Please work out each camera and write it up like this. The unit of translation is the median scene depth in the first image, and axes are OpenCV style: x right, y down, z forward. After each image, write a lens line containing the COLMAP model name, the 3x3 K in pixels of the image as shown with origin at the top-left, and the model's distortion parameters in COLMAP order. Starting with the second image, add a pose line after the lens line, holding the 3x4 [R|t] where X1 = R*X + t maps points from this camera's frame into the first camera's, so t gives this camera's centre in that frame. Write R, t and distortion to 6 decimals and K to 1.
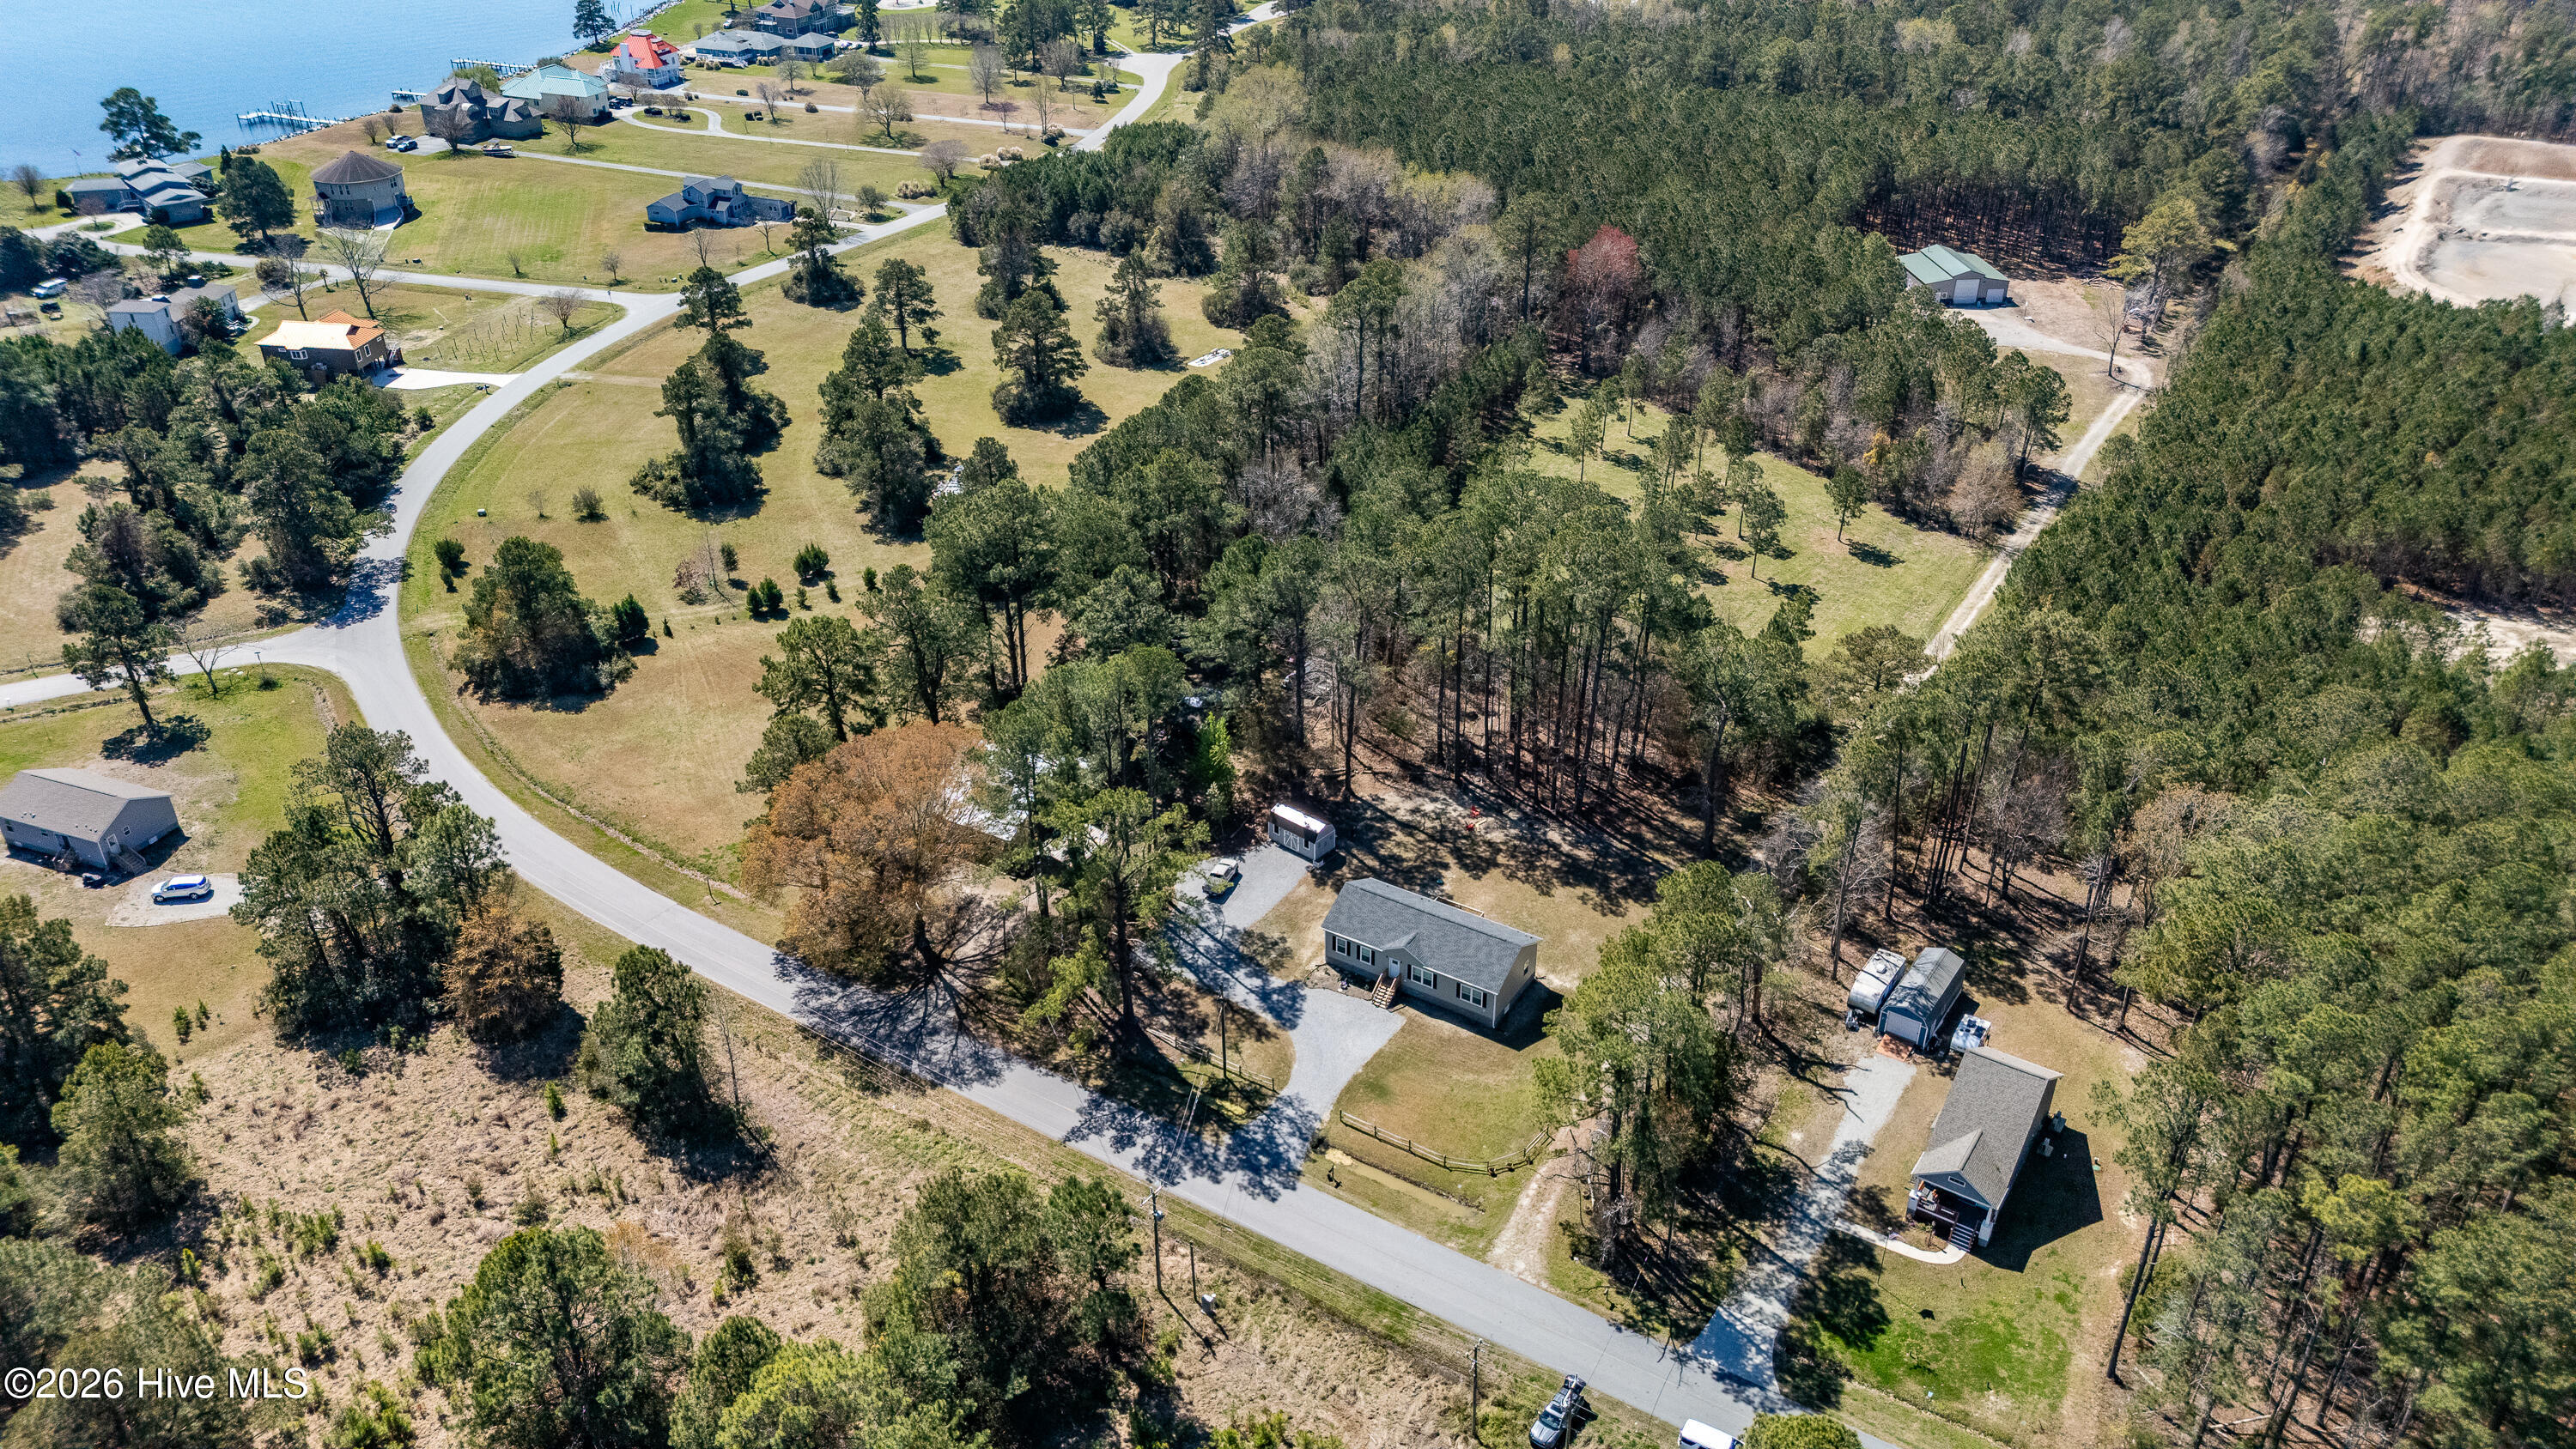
lens RADIAL K [[1895.3, 0, 1275.4], [0, 1895.3, 719.1], [0, 0, 1]] dist [0.063057, -0.052335]
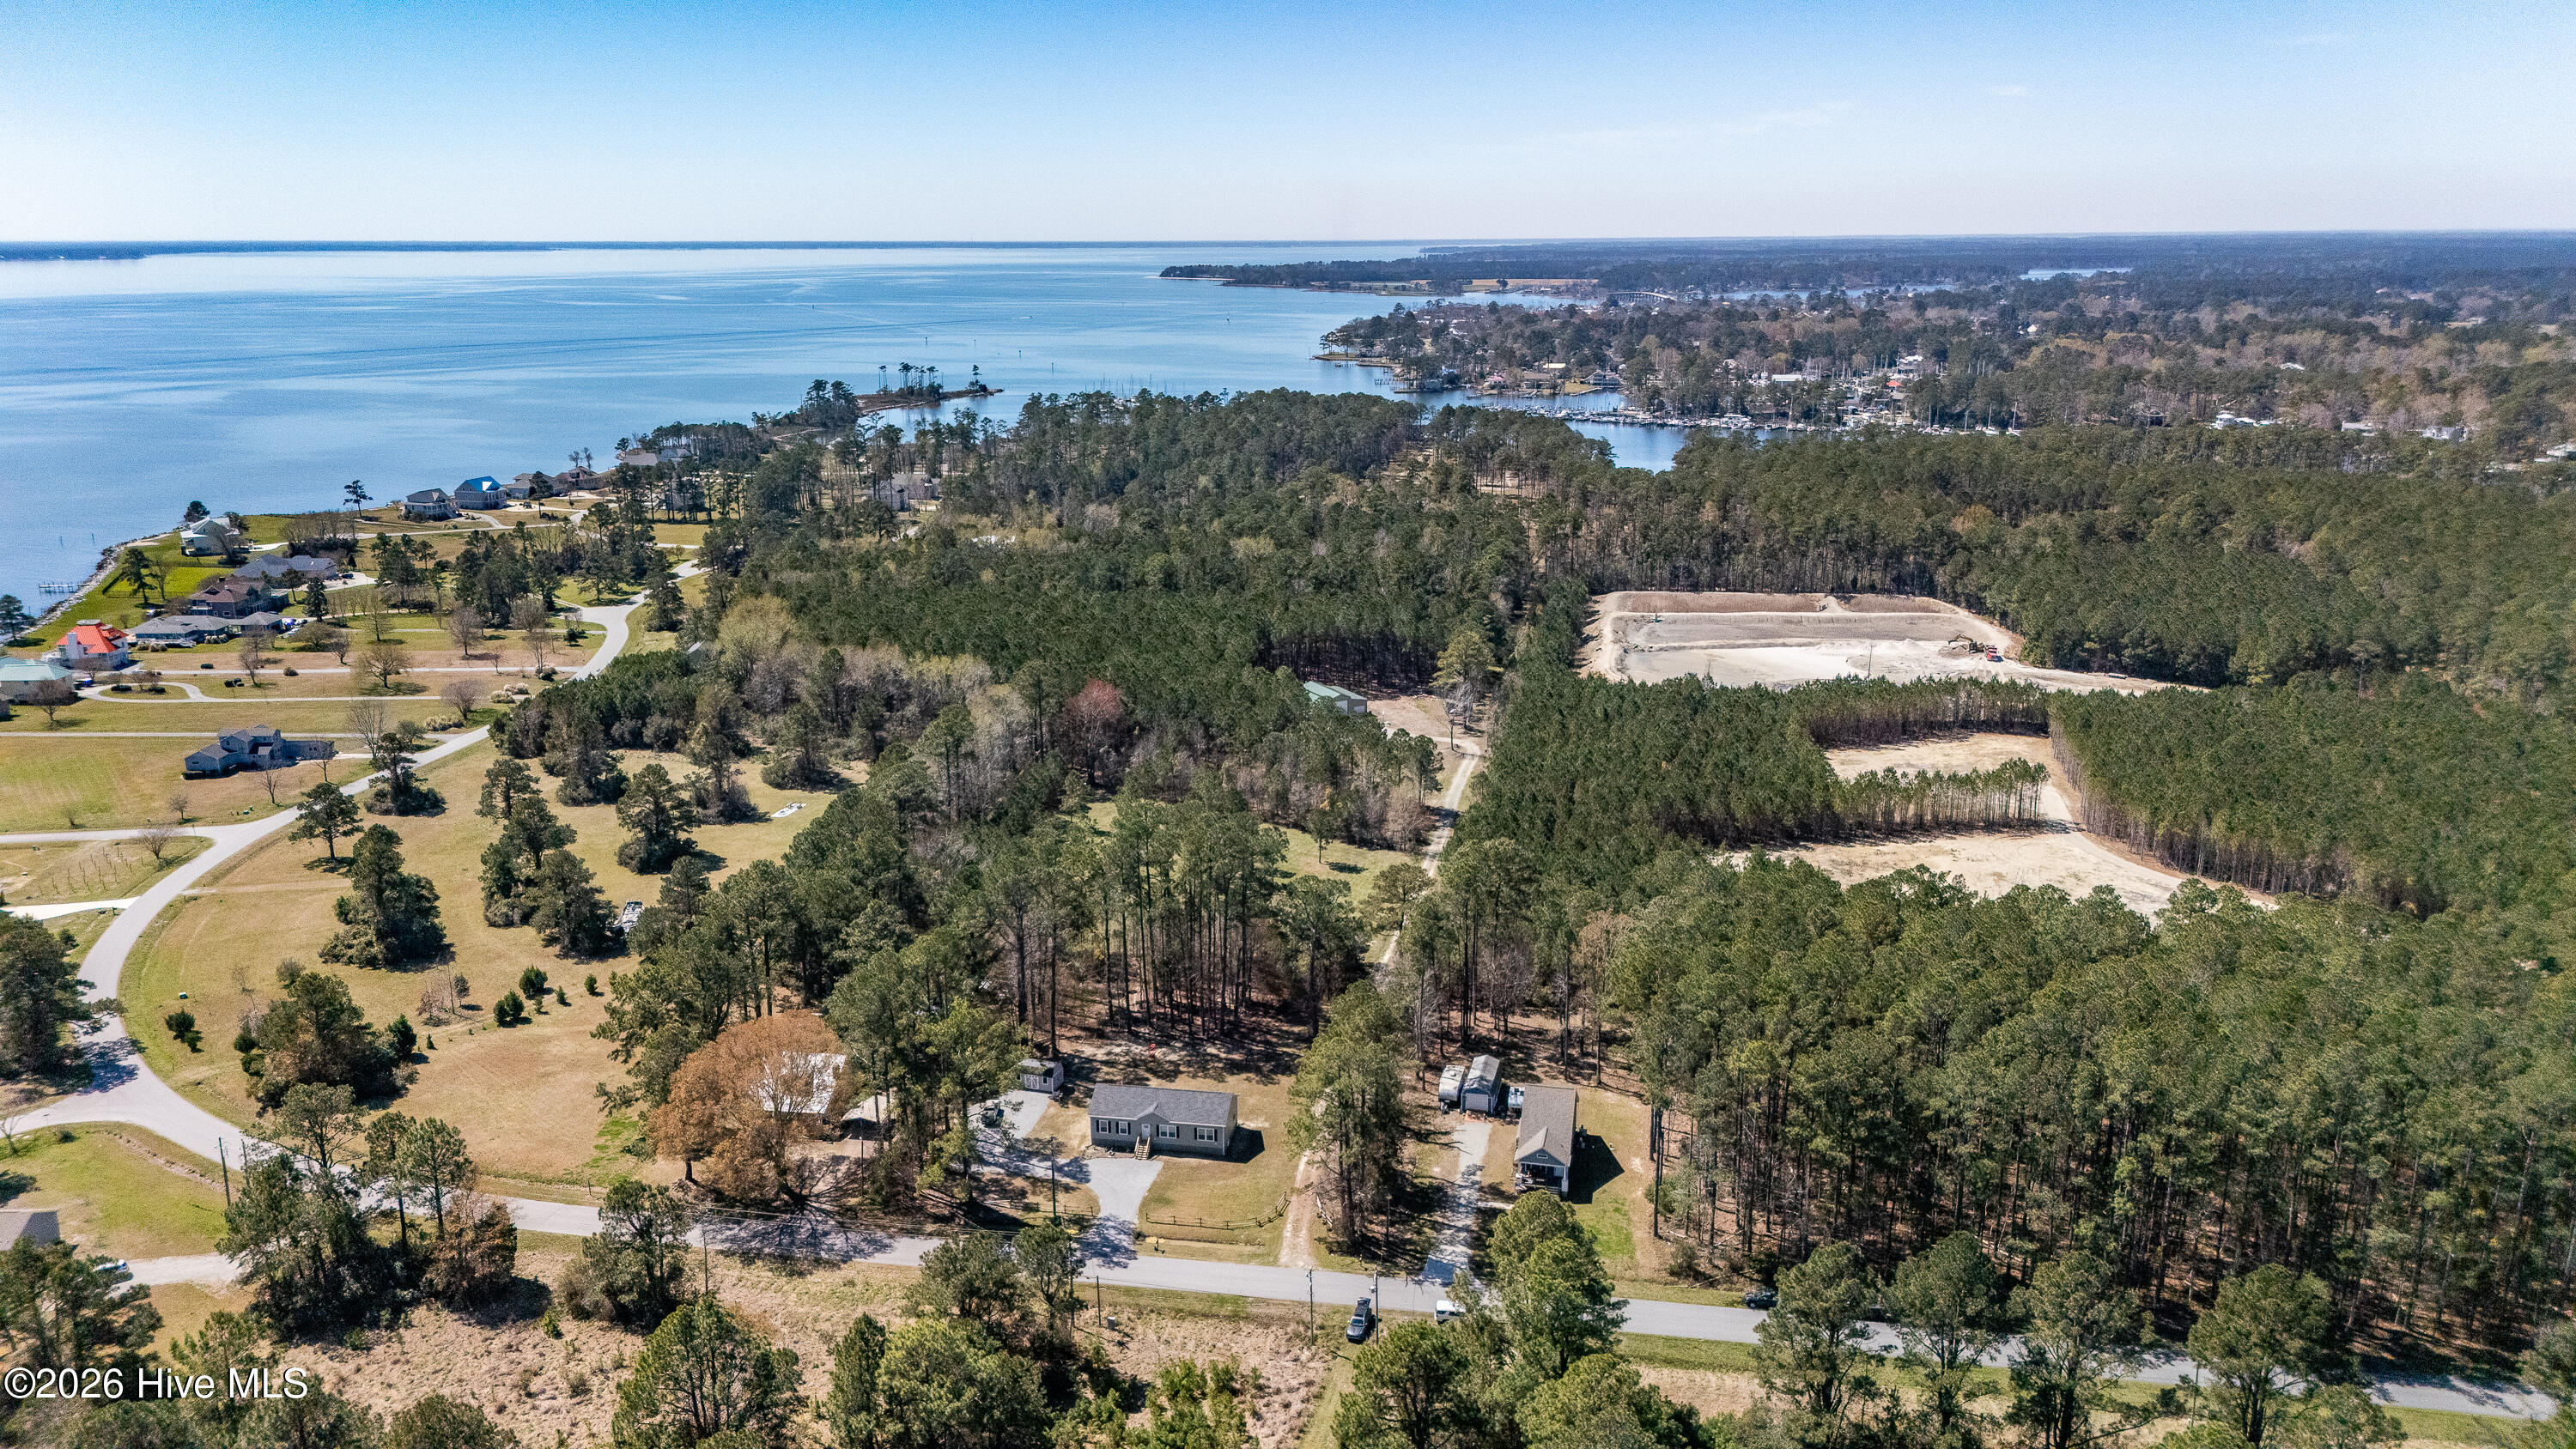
lens RADIAL K [[1895.3, 0, 1273.5], [0, 1895.3, 700.2], [0, 0, 1]] dist [0.063057, -0.052335]
pose [[0.929980, -0.088981, 0.356678, -0.293995], [0.187612, 0.949274, -0.252349, 0.182634], [-0.316131, 0.301597, 0.899500, -0.361065]]
